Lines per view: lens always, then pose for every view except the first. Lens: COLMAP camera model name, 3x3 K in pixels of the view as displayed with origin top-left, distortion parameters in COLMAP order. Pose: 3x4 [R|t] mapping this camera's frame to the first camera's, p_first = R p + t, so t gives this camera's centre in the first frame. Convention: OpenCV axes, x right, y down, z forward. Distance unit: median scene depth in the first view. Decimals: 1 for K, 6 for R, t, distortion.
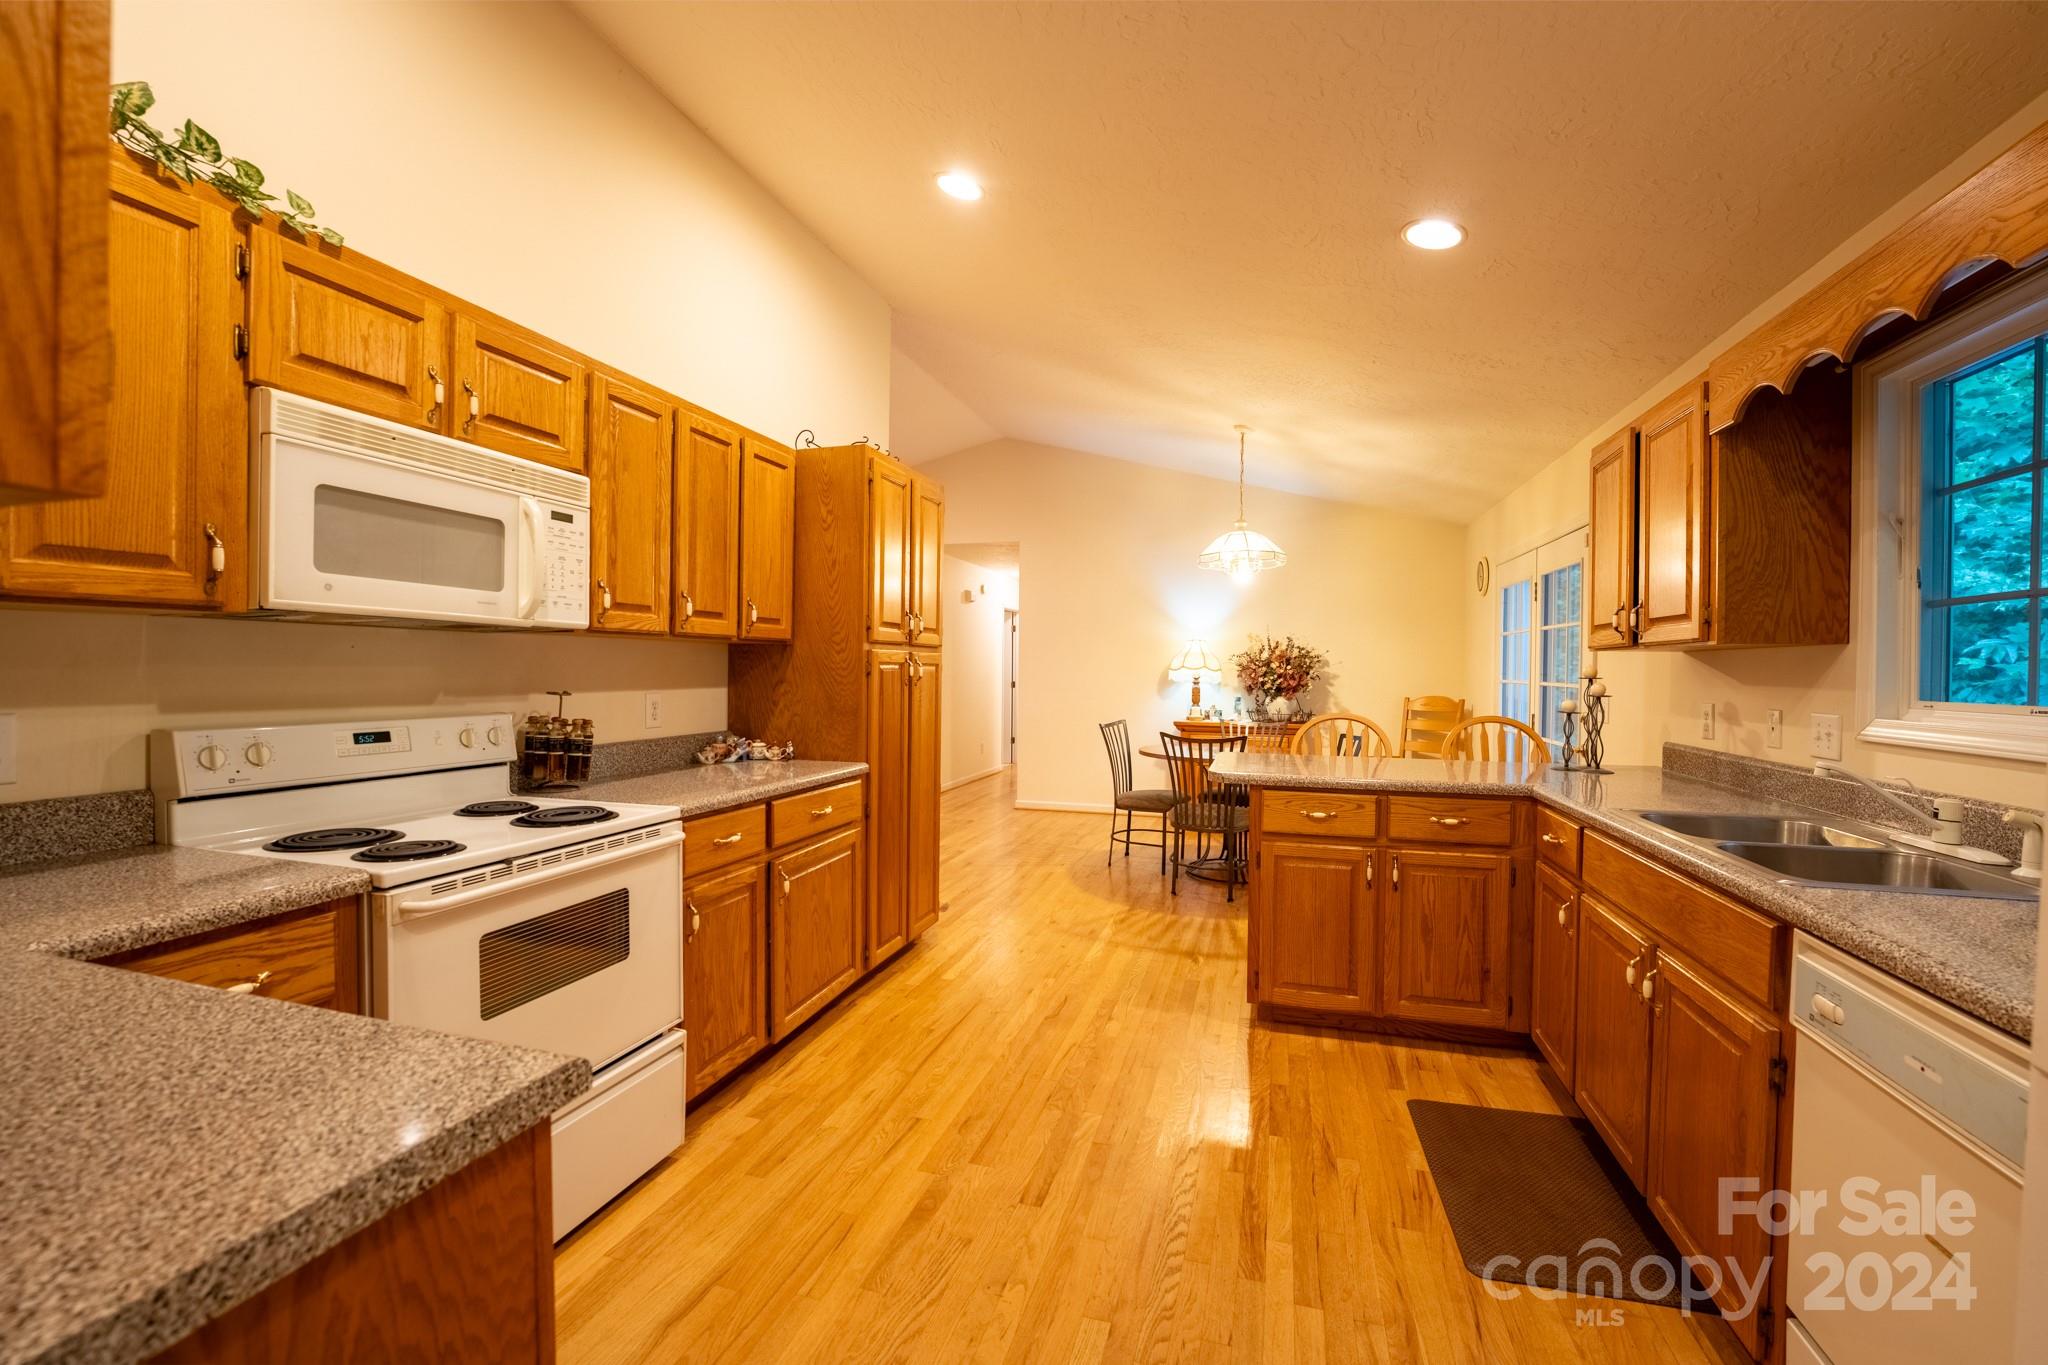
lens RADIAL K [[829.4, 0, 1024.0], [0, 829.4, 682.5], [0, 0, 1]] dist [-0.023271, 0.000027]
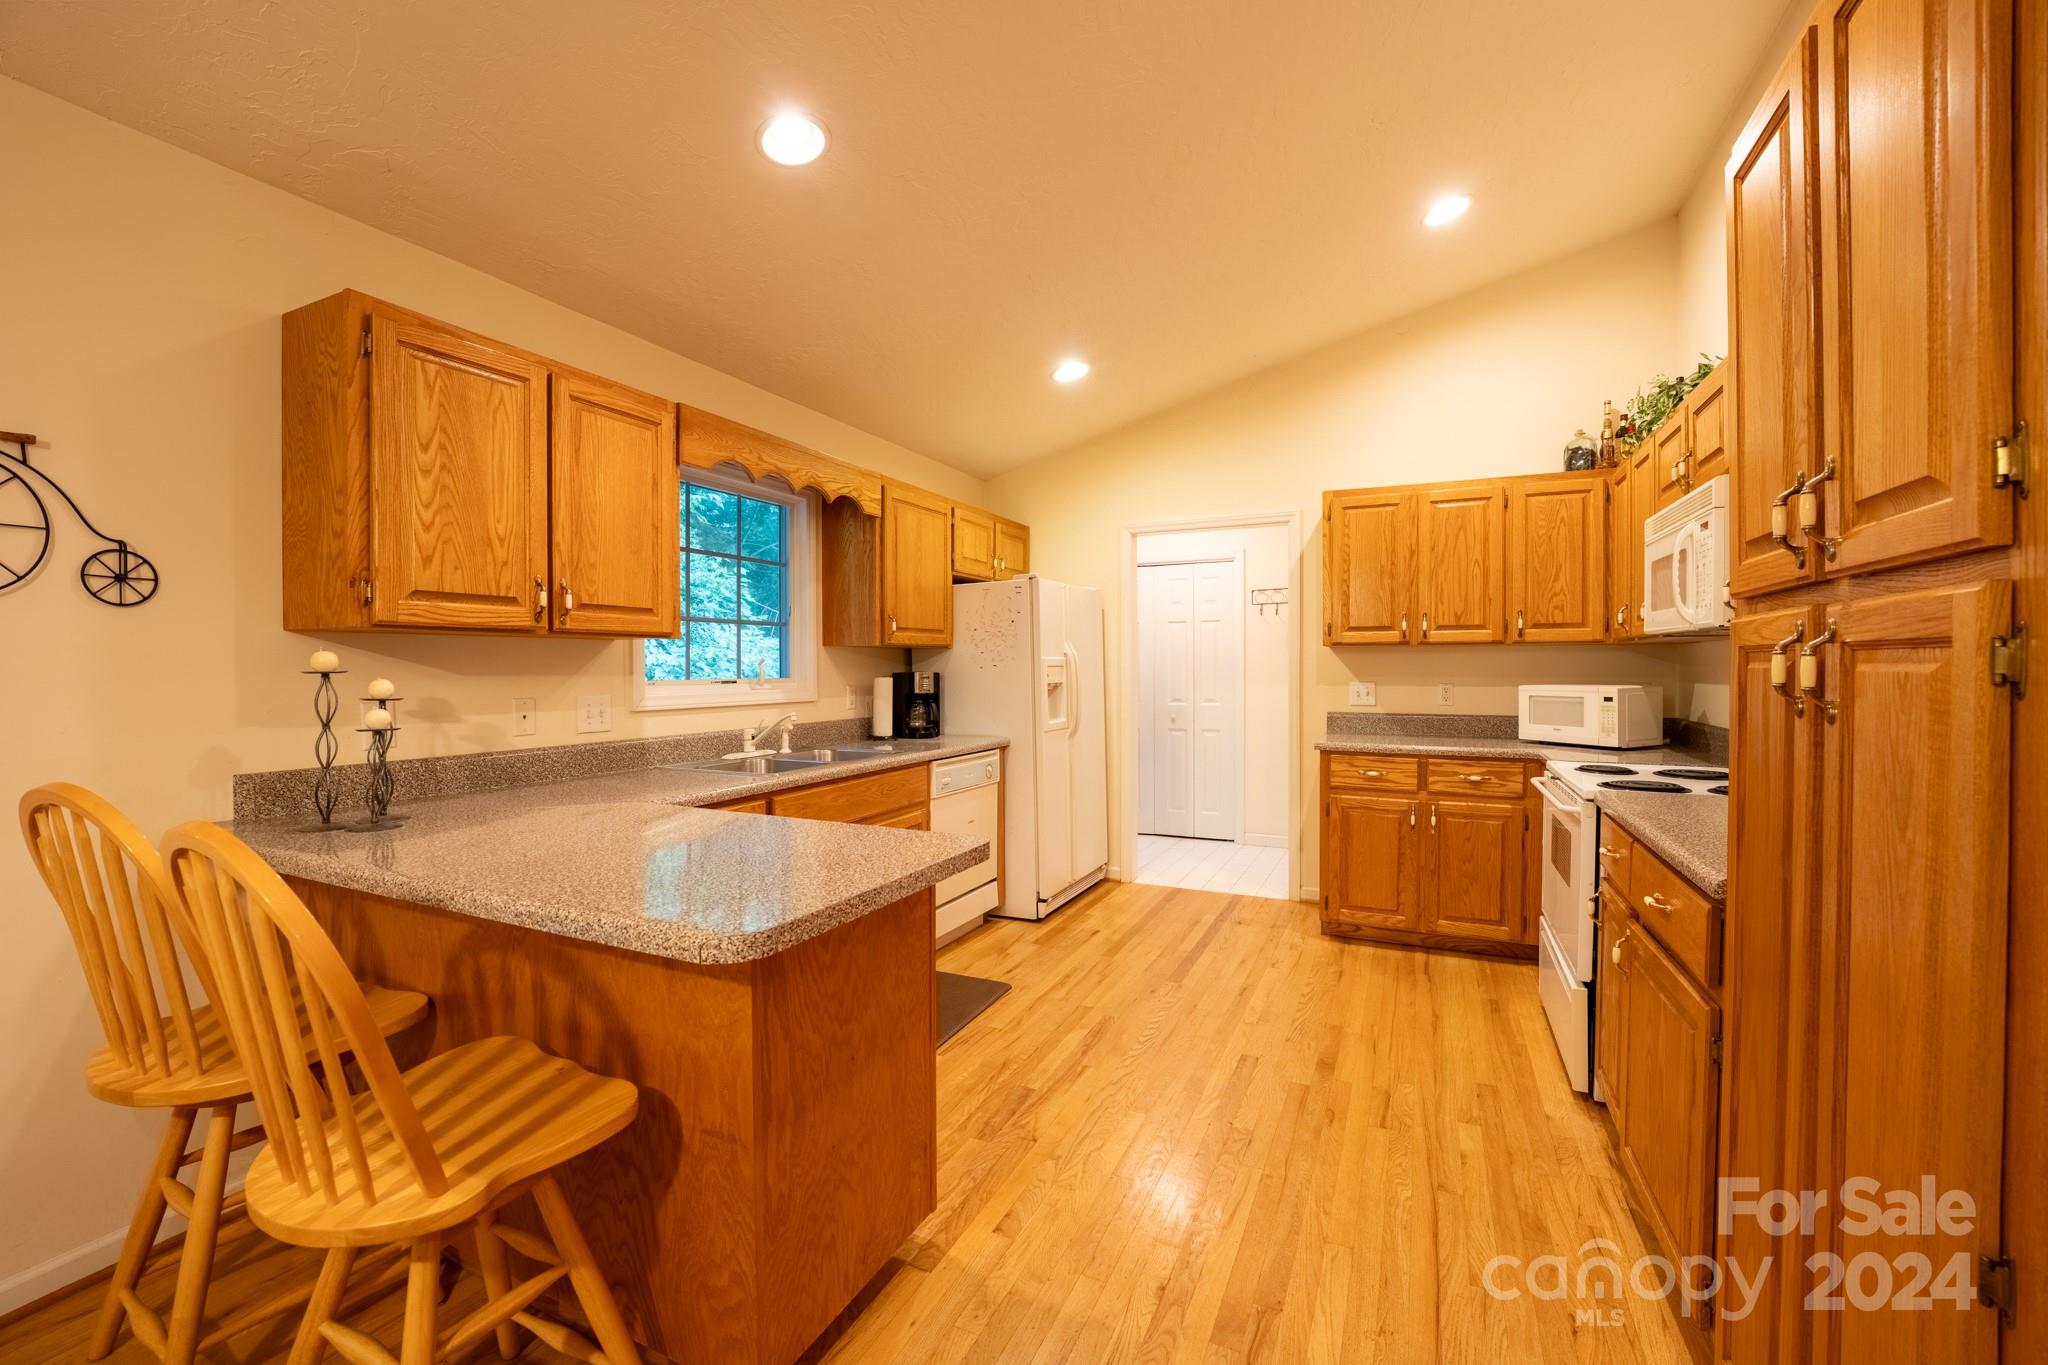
lens RADIAL K [[818.5, 0, 1024.0], [0, 818.5, 682.5], [0, 0, 1]] dist [-0.023623, 0.000203]
pose [[-0.987835, -0.008165, 0.155292, 0.148318], [-0.002515, 0.999329, 0.036550, -0.027485], [-0.155487, 0.035715, -0.987192, 2.022046]]
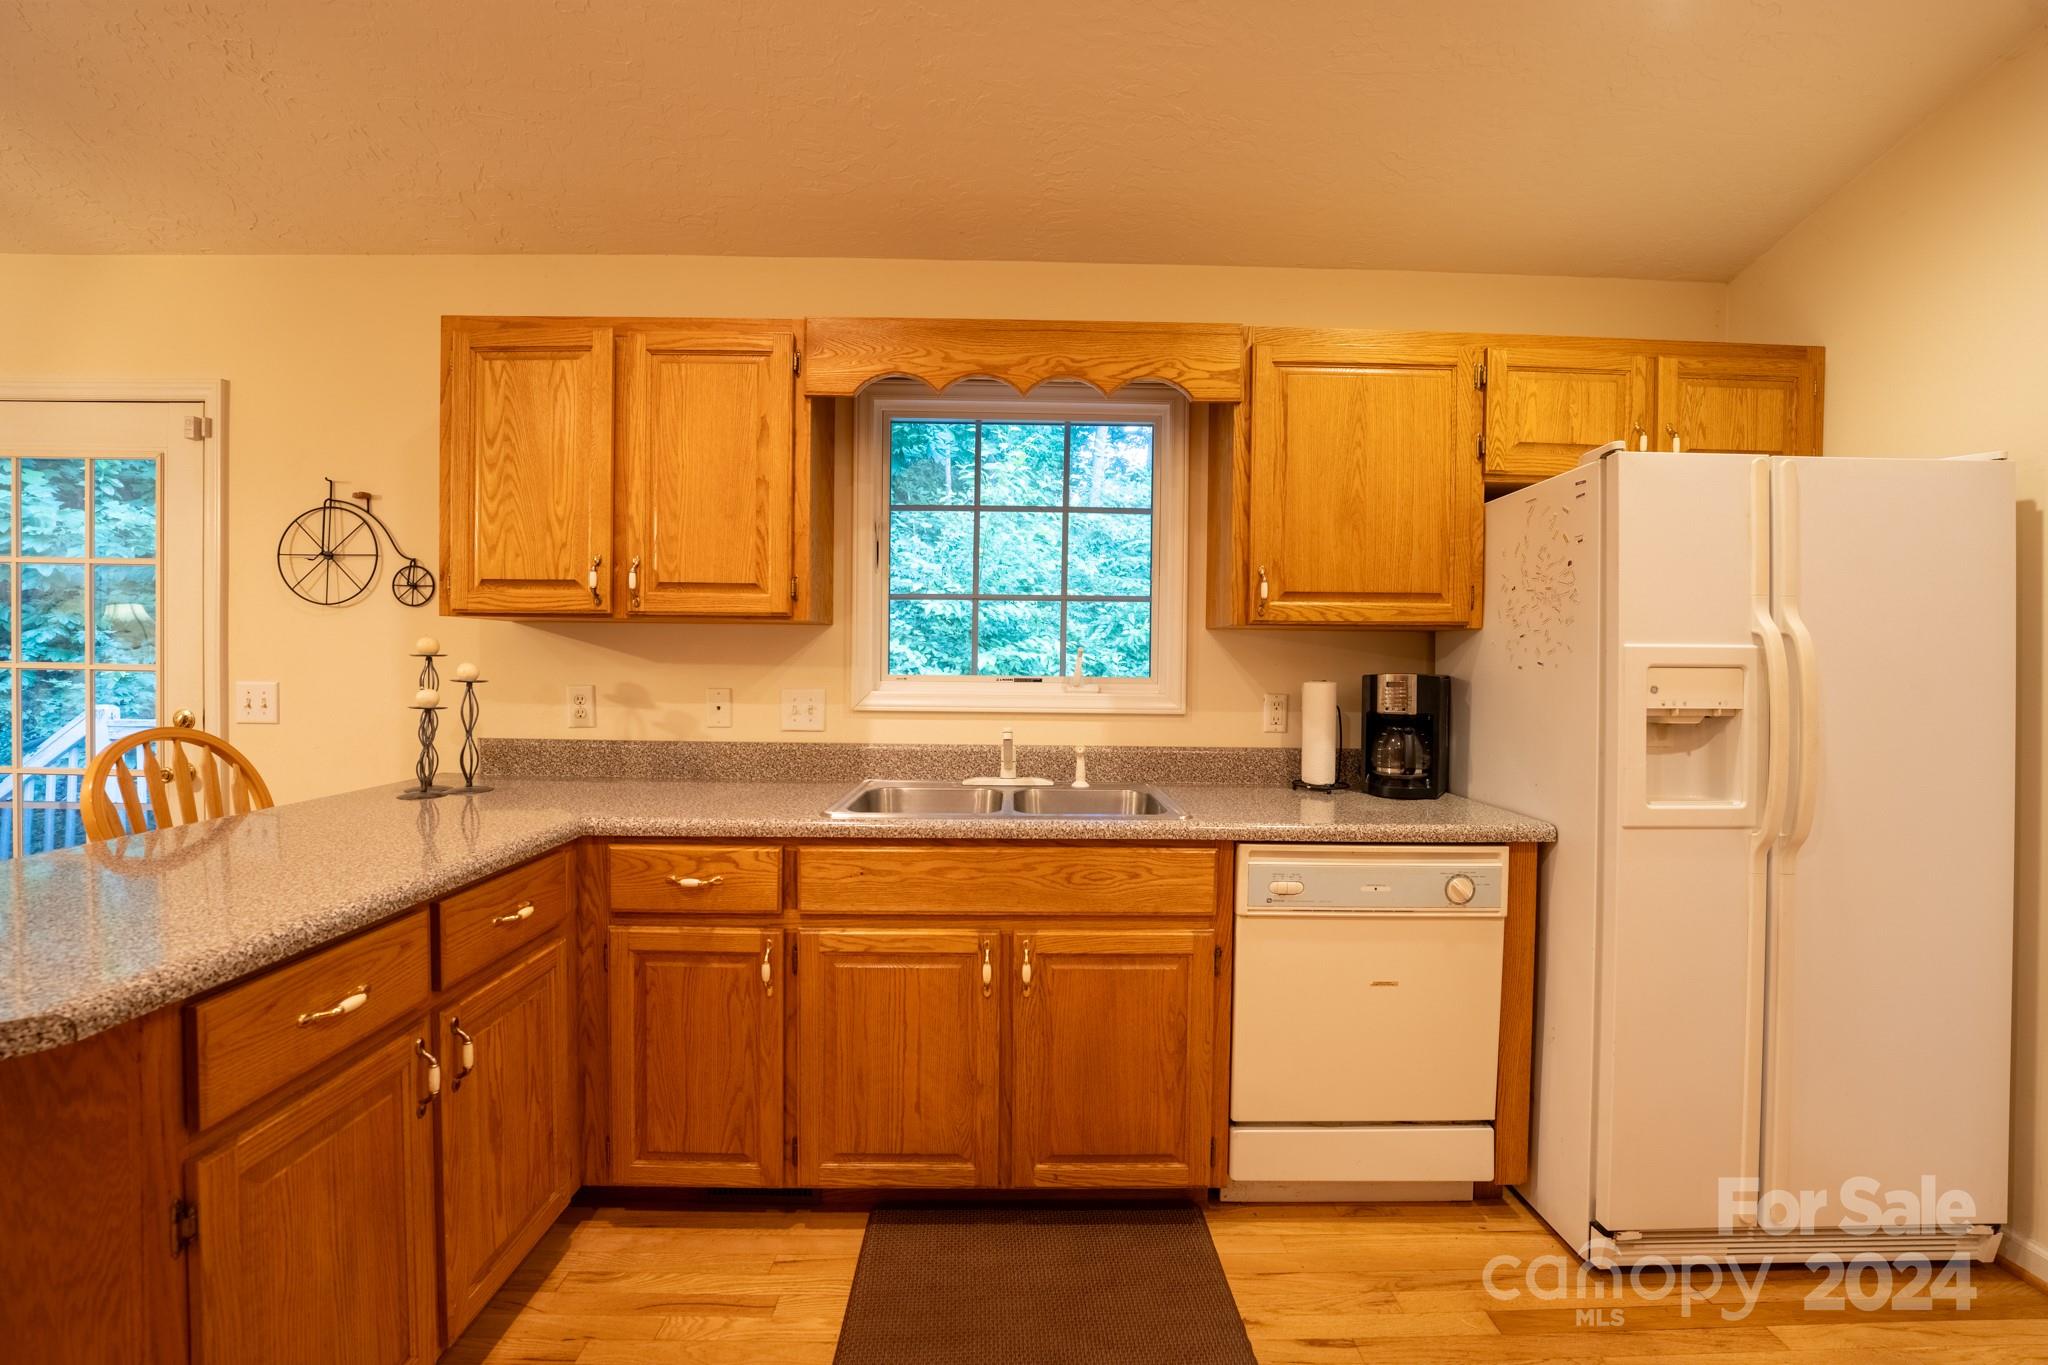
lens RADIAL K [[818.5, 0, 1024.0], [0, 818.5, 682.5], [0, 0, 1]] dist [-0.023623, 0.000203]
pose [[-0.304901, -0.033533, 0.951793, -0.127931], [0.000351, 0.999376, 0.035322, -0.008782], [-0.952384, 0.011104, -0.304699, 1.002848]]
